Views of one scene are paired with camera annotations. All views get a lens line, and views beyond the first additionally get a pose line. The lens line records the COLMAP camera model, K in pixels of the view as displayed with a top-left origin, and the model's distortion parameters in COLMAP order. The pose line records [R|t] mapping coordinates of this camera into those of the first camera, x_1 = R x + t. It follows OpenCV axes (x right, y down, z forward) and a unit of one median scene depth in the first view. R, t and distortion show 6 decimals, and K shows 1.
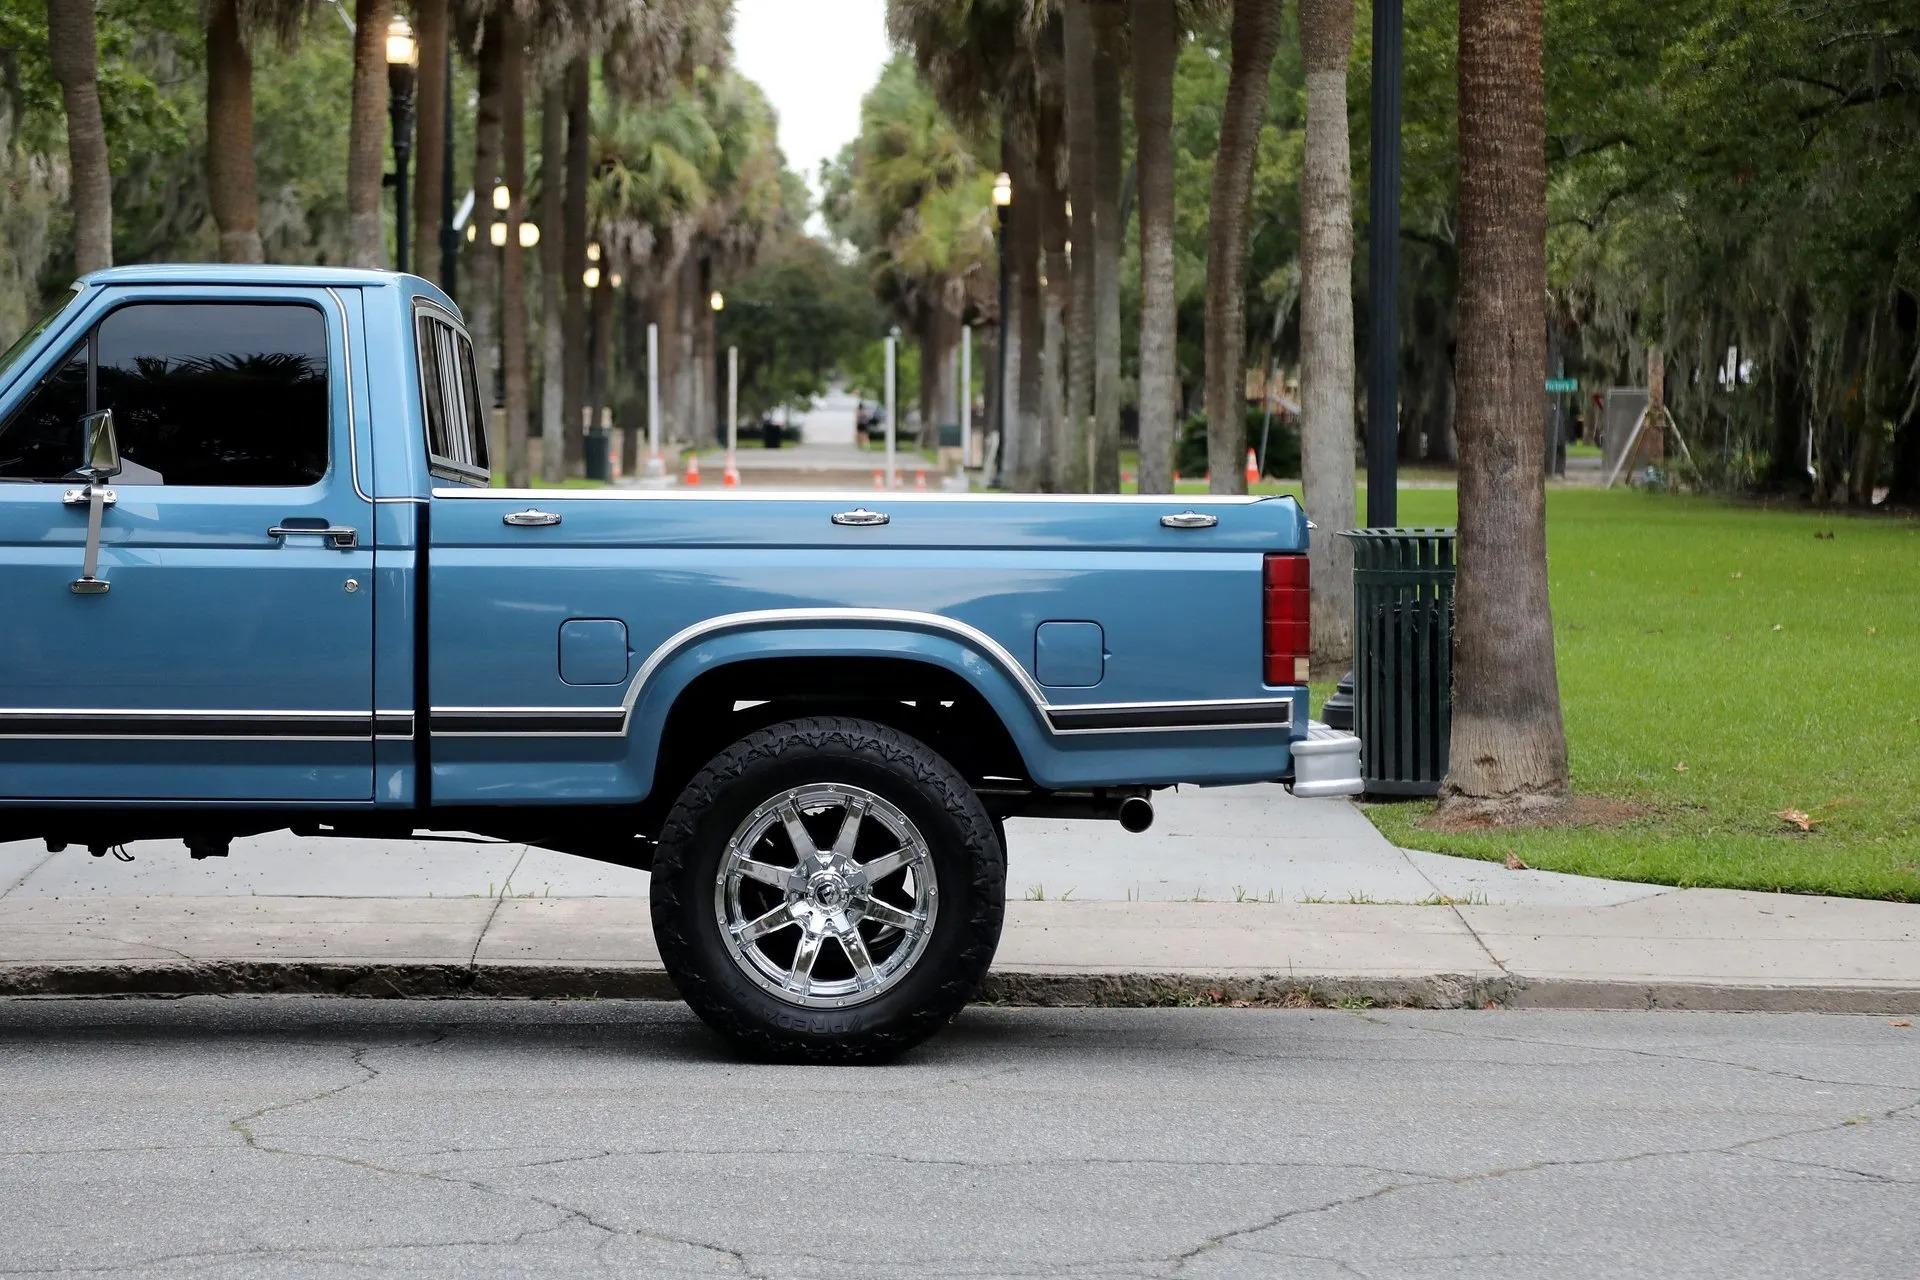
lens RADIAL K [[5367.4, 0, 960.0], [0, 5367.4, 640.0], [0, 0, 1]] dist [0.639400, 0.487887]
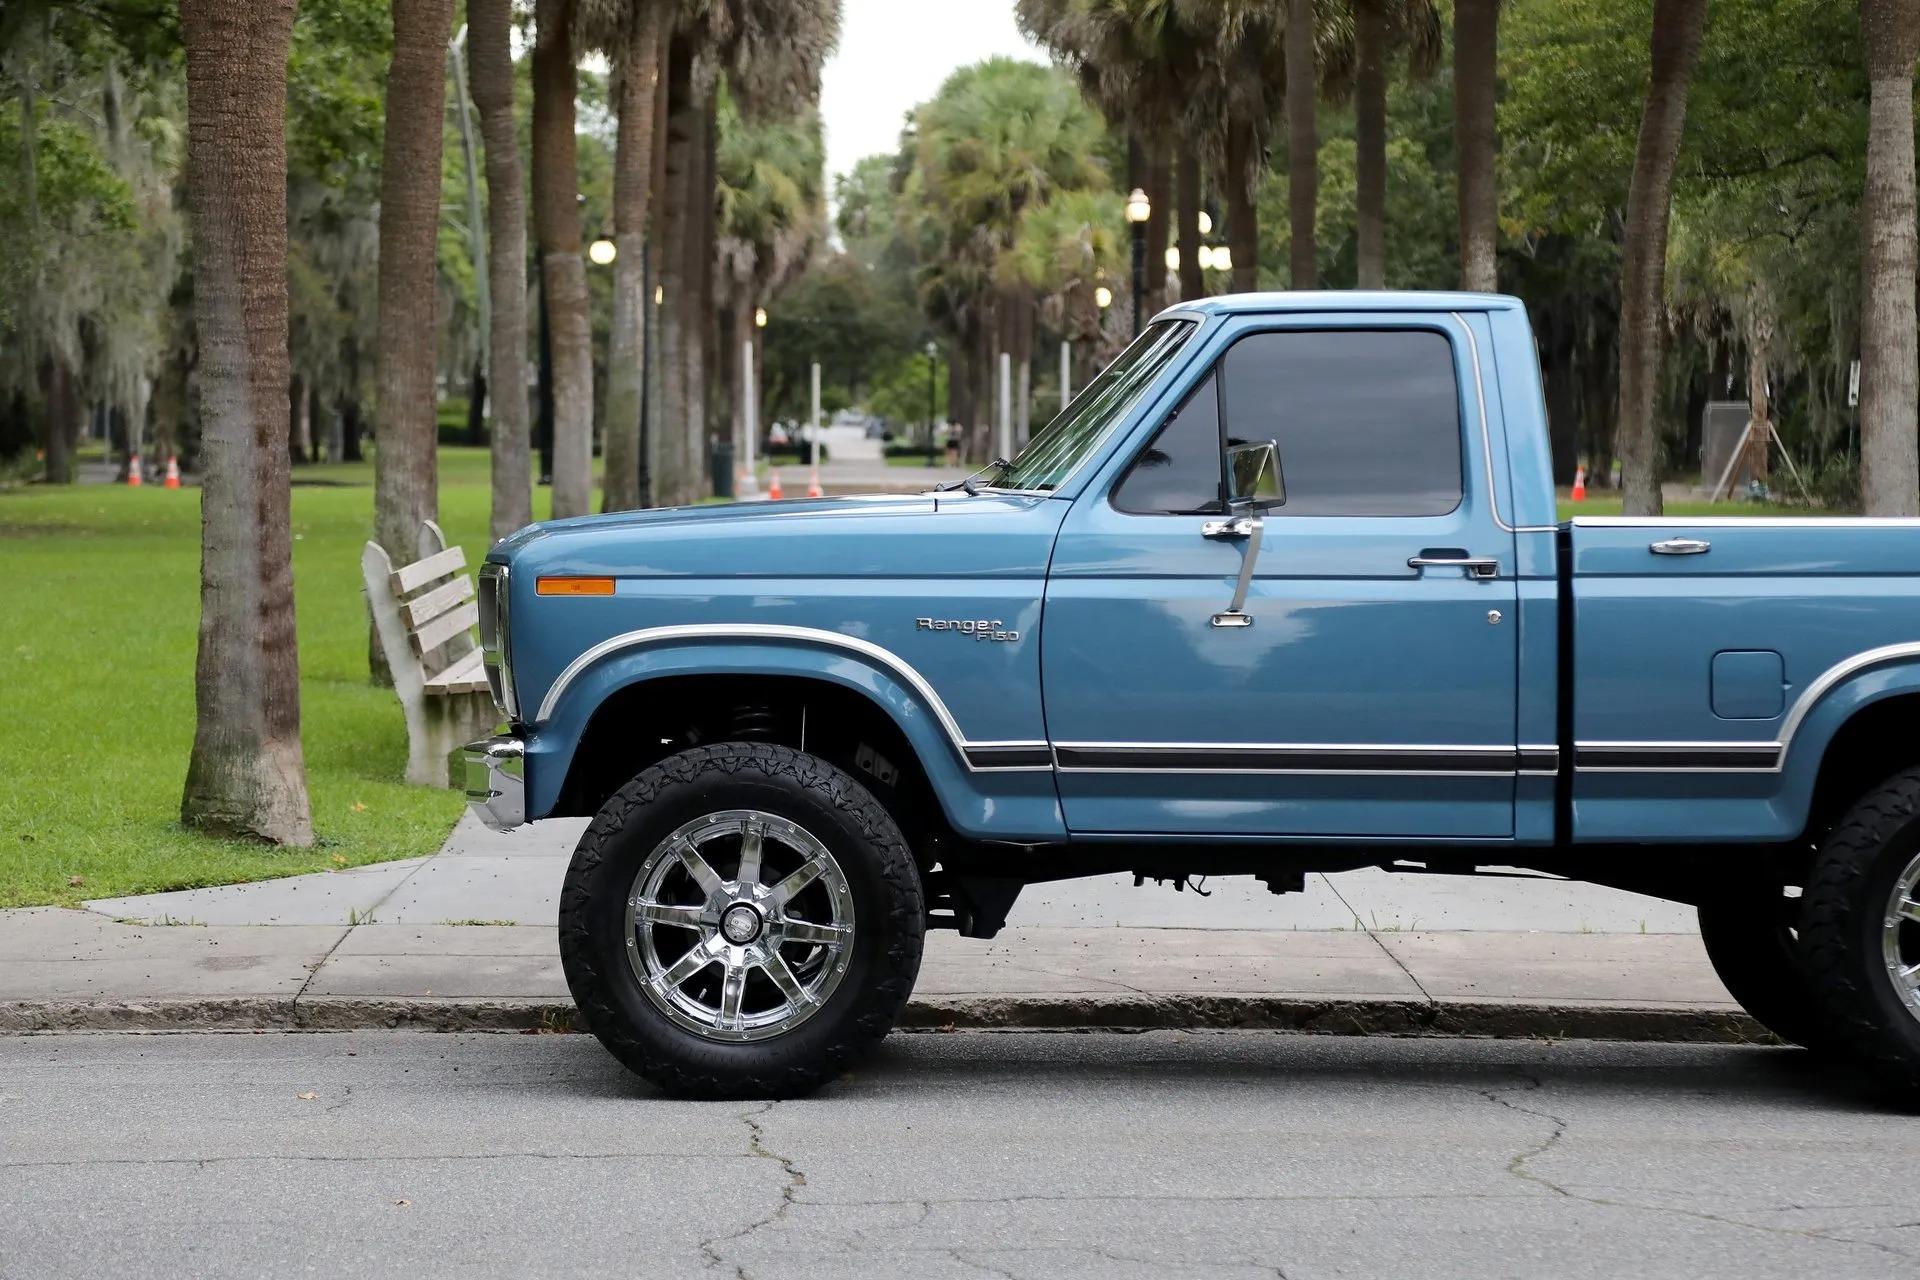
lens RADIAL K [[5367.4, 0, 960.0], [0, 5367.4, 640.0], [0, 0, 1]] dist [0.639400, 0.487887]
pose [[0.999970, -0.002387, 0.007339, -0.182465], [0.002408, 0.999993, -0.002775, -0.002914], [-0.007333, 0.002793, 0.999969, 0.021734]]
